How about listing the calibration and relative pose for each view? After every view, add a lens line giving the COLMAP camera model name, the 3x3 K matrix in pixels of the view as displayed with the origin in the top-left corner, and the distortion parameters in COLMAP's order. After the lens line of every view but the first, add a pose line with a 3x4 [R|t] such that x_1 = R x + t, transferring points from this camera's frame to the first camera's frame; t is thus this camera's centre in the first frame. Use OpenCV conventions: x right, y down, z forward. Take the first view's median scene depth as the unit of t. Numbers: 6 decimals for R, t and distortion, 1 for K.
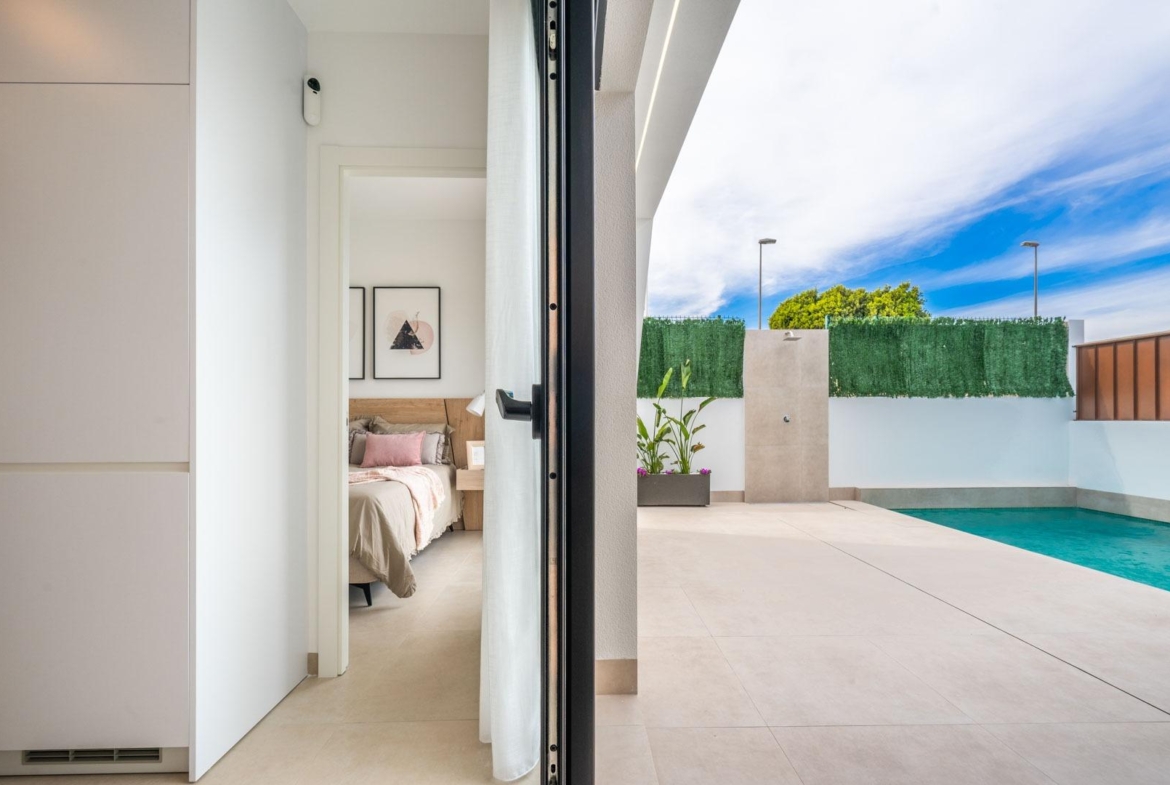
lens RADIAL K [[509.0, 0, 583.7], [0, 509.0, 411.0], [0, 0, 1]] dist [-0.001995, 0.000322]
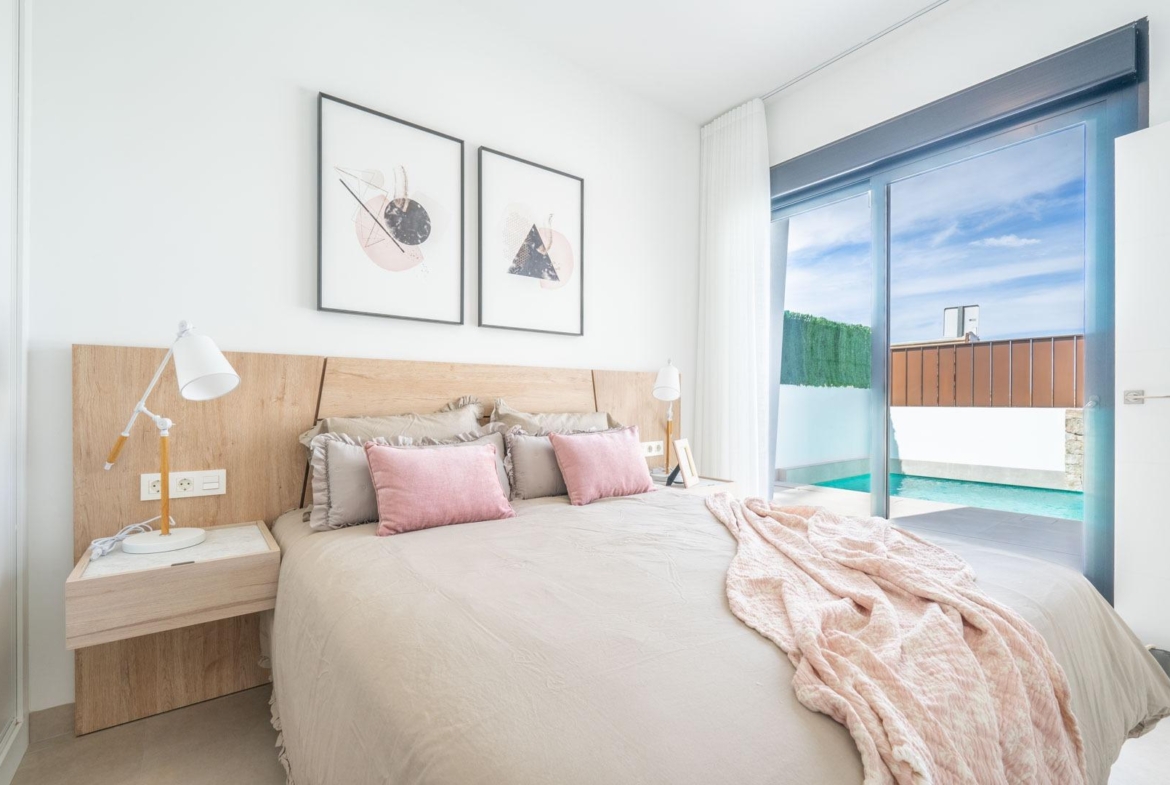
lens RADIAL K [[514.2, 0, 583.2], [0, 514.2, 404.3], [0, 0, 1]] dist [-0.002593, 0.000072]
pose [[0.811609, 0.000835, 0.584201, -0.628700], [-0.007395, 0.999934, 0.008844, 0.010264], [-0.584155, -0.011498, 0.811561, 0.517652]]
